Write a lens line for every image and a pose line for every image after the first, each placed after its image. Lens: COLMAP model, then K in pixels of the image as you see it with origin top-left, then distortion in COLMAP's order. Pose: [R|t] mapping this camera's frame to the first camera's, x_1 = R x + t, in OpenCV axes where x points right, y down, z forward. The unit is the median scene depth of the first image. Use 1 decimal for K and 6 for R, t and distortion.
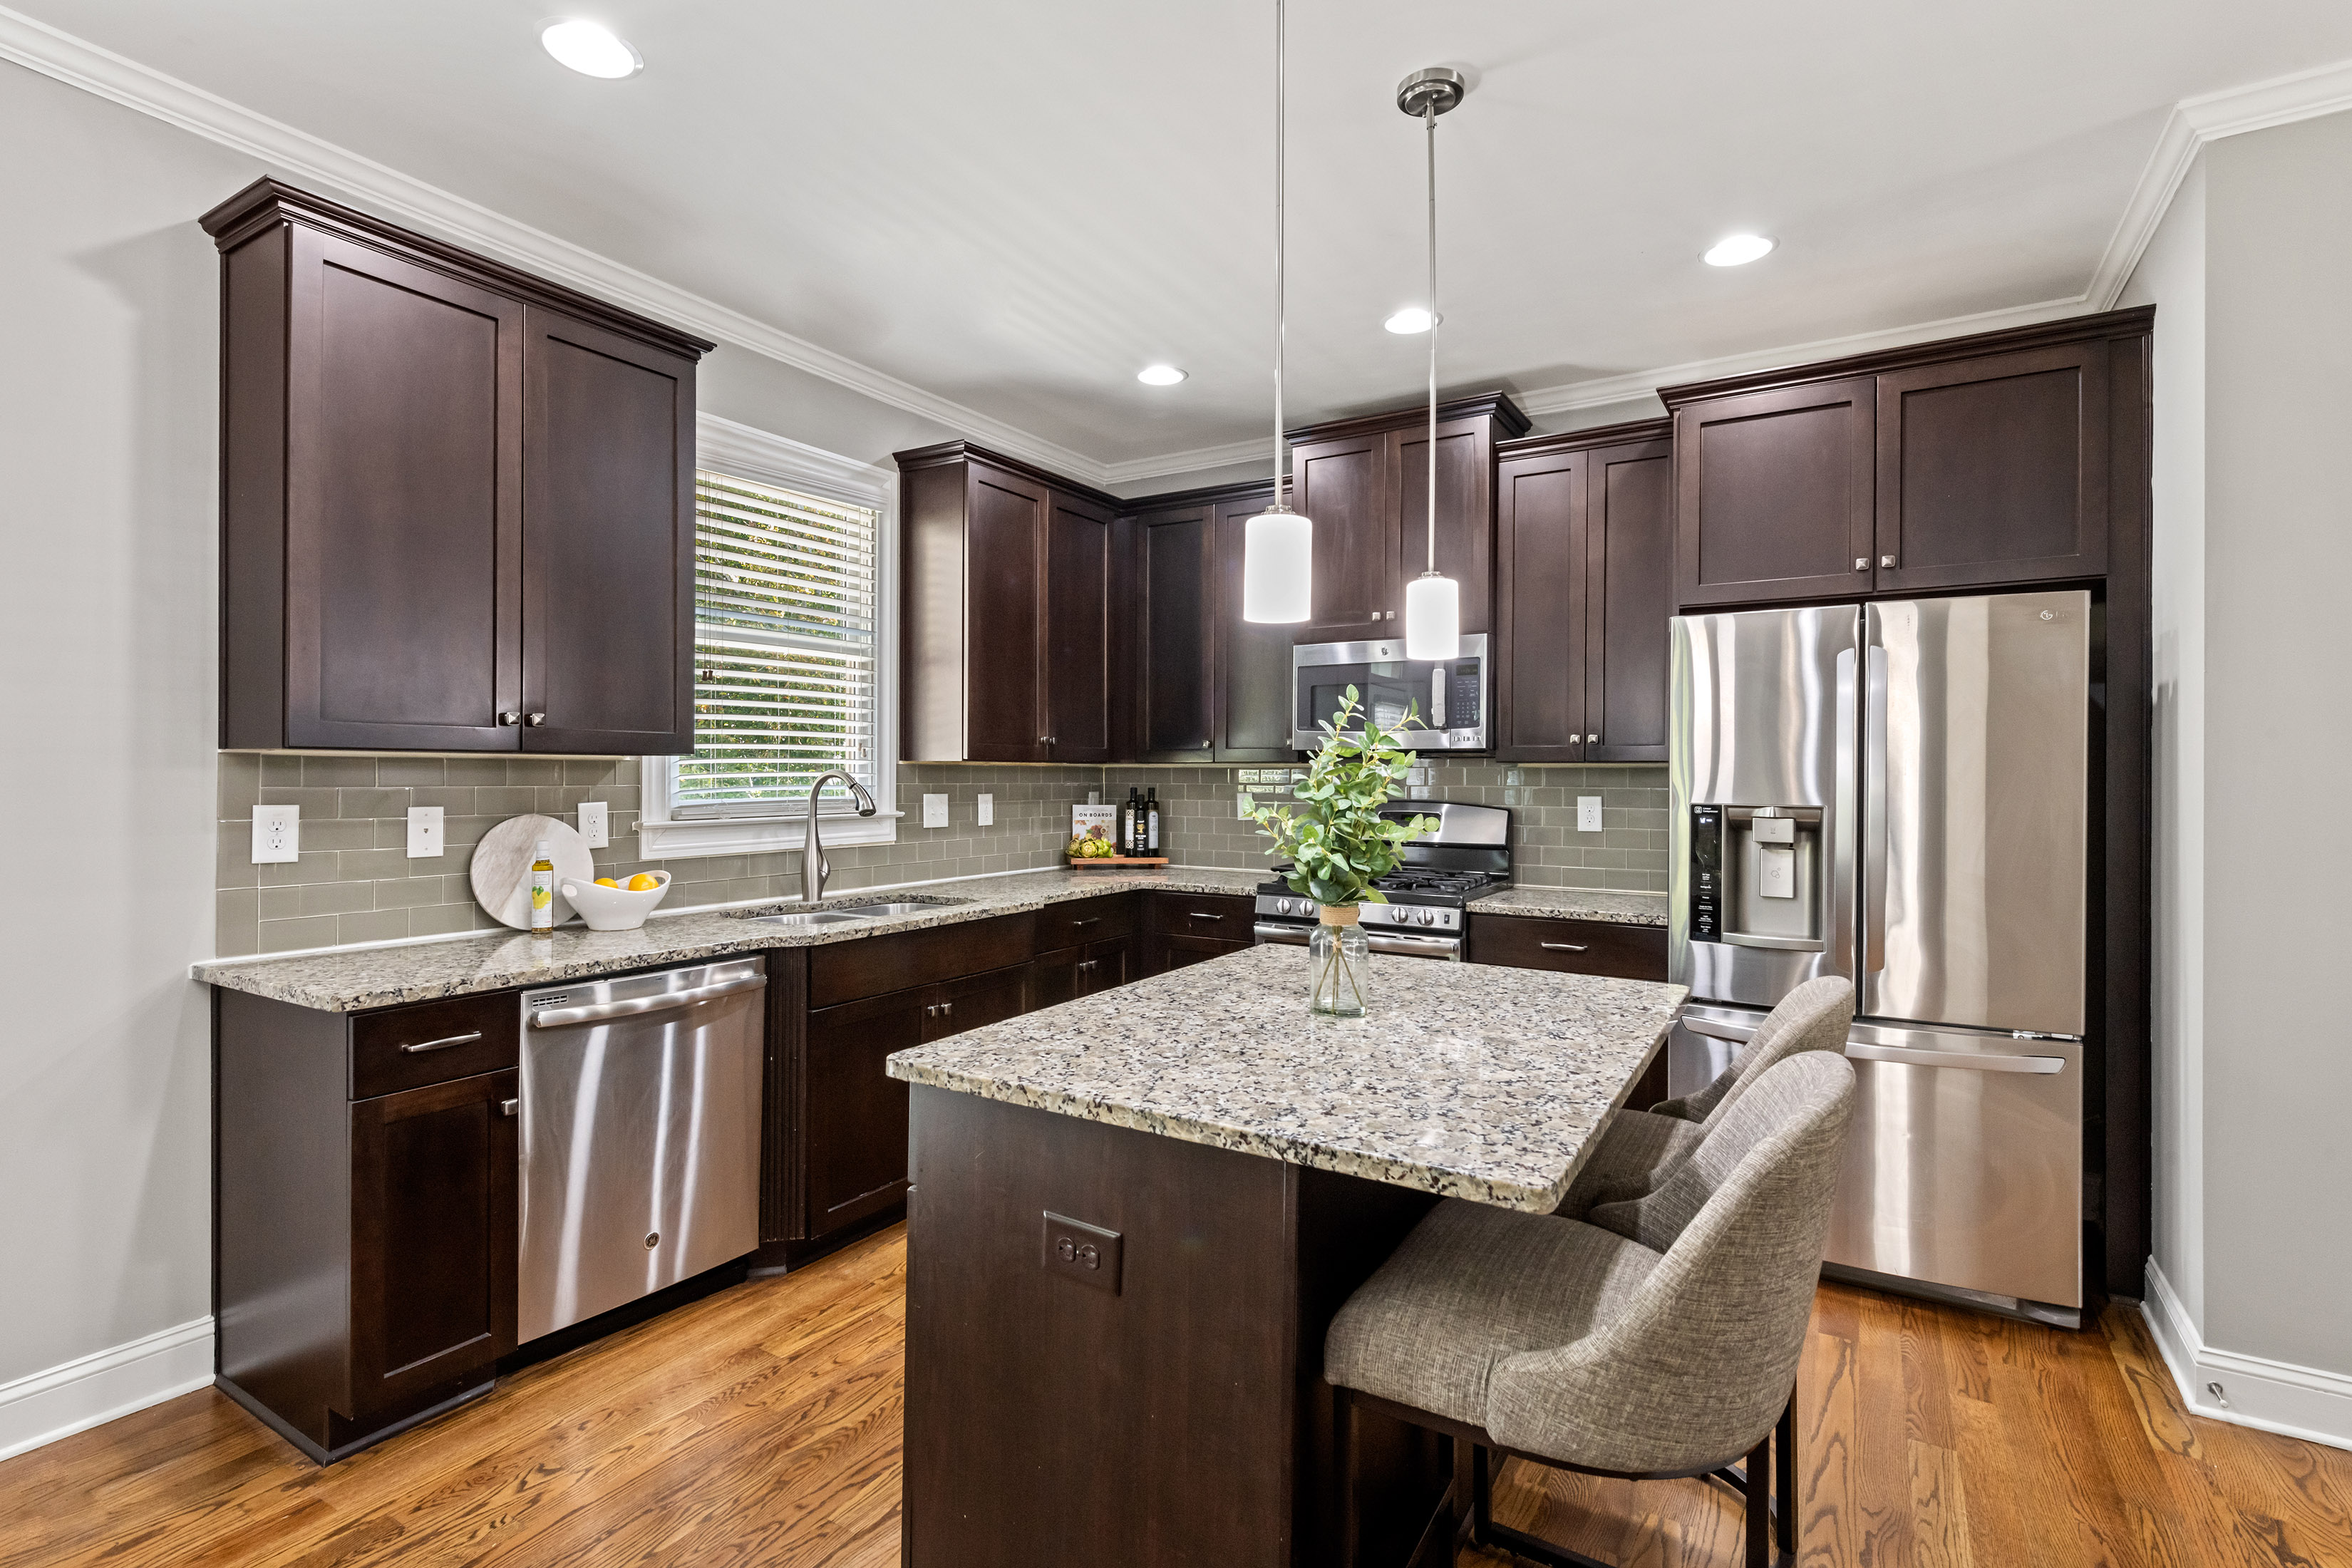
lens RADIAL K [[1112.8, 0, 1163.9], [0, 1112.8, 776.0], [0, 0, 1]] dist [0.009462, -0.002967]
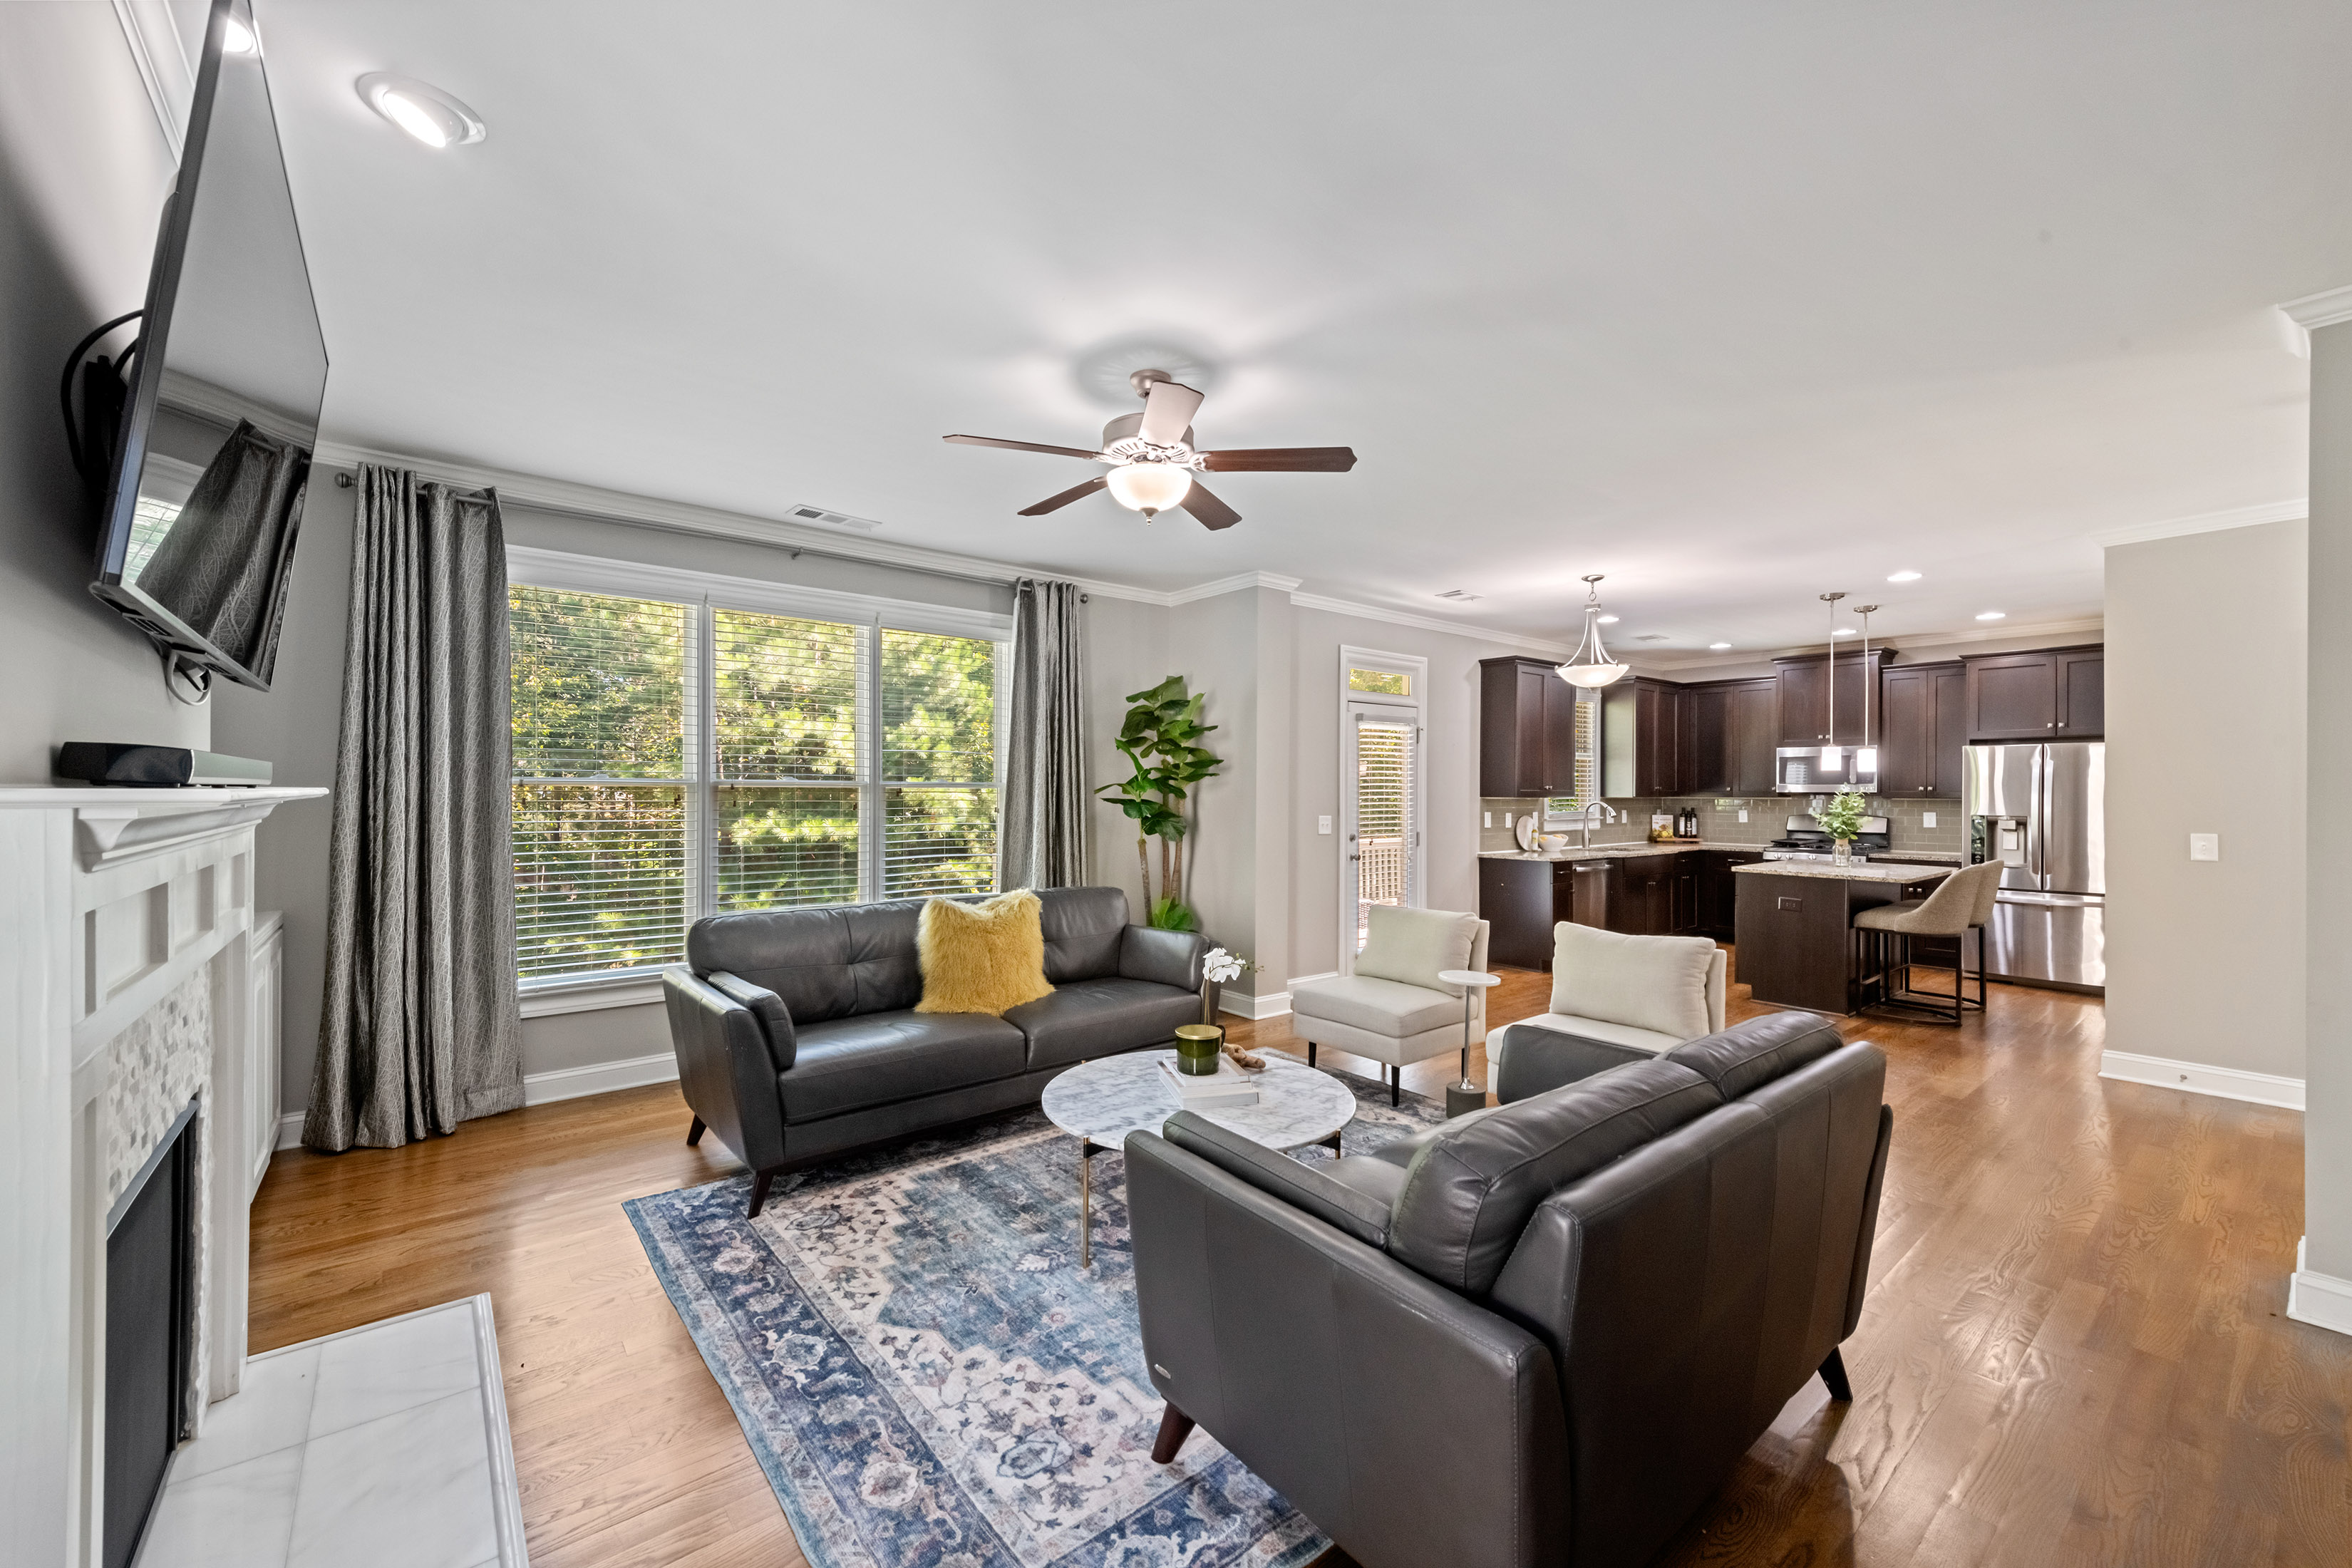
lens RADIAL K [[940.8, 0, 1156.5], [0, 940.8, 795.8], [0, 0, 1]] dist [0.009630, -0.002474]
pose [[0.943745, 0.000015, -0.330674, -0.653744], [0.000484, 0.999999, 0.001428, -0.026060], [0.330674, -0.001508, 0.943744, -1.873286]]
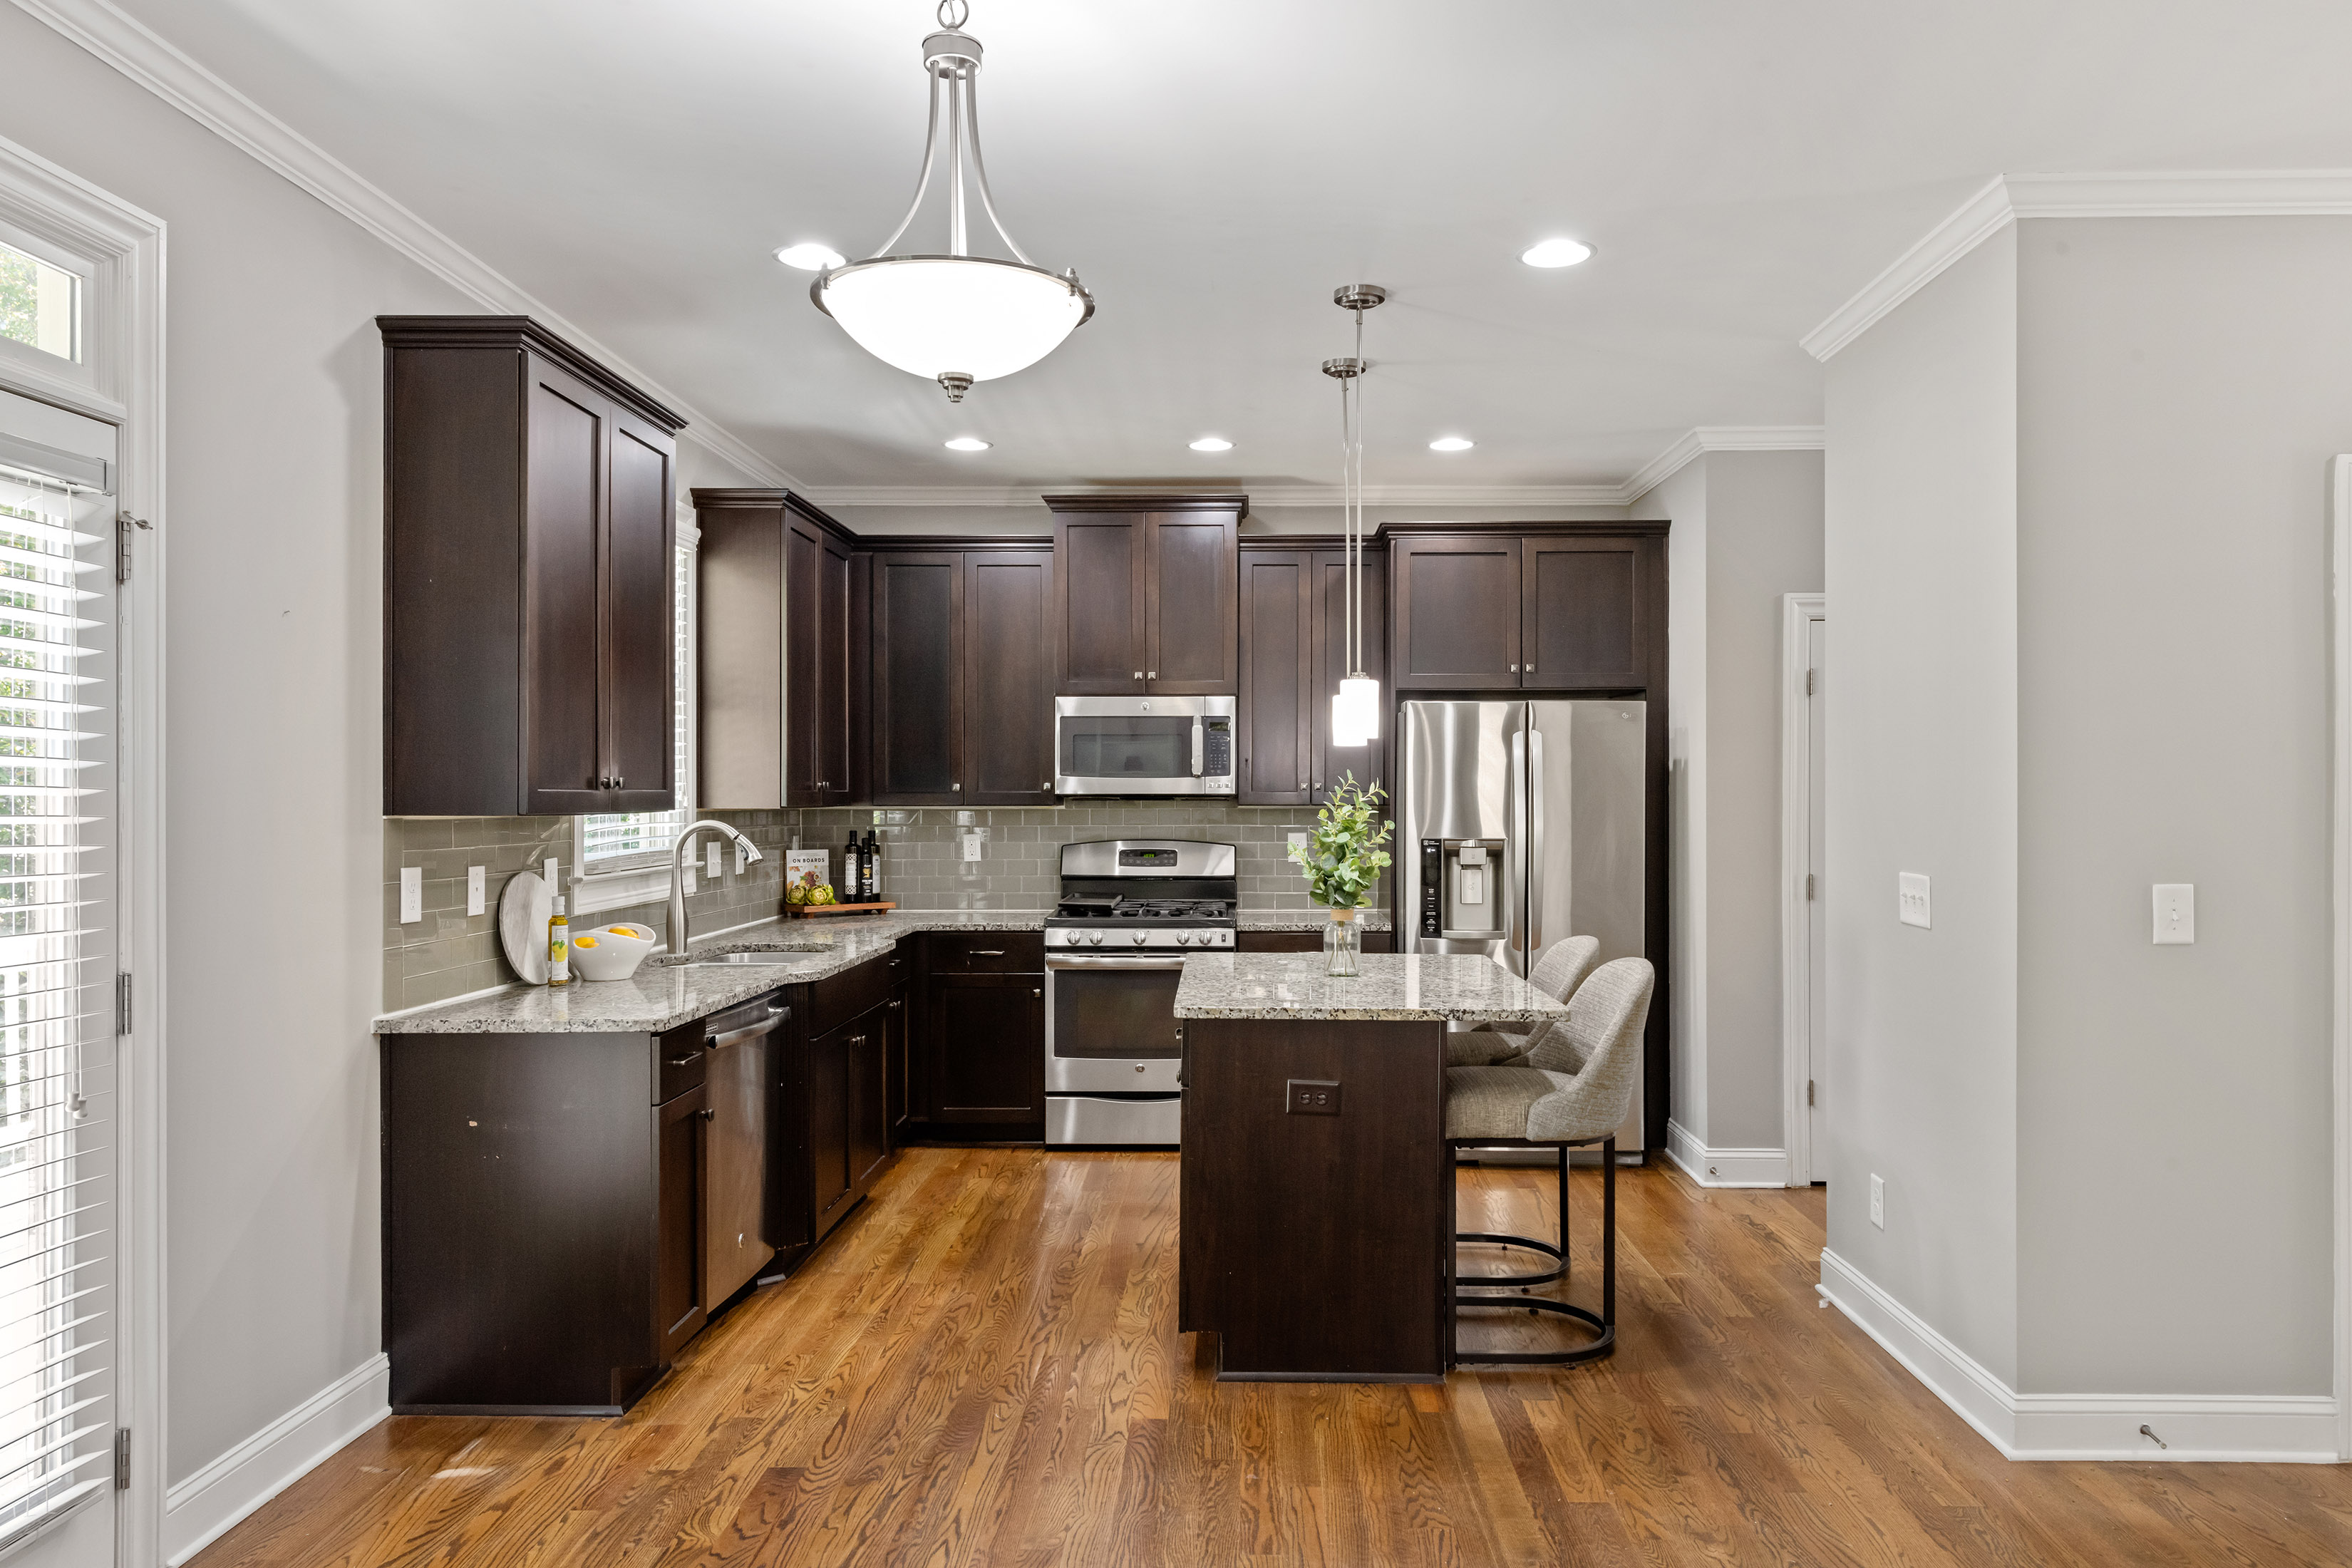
lens RADIAL K [[1583.8, 0, 1220.2], [0, 1583.8, 795.8], [0, 0, 1]] dist [0.011163, -0.001906]
pose [[0.857399, -0.005805, 0.514619, -0.745421], [0.006445, 0.999979, 0.000543, -0.030186], [-0.514611, 0.002851, 0.857419, -0.546902]]
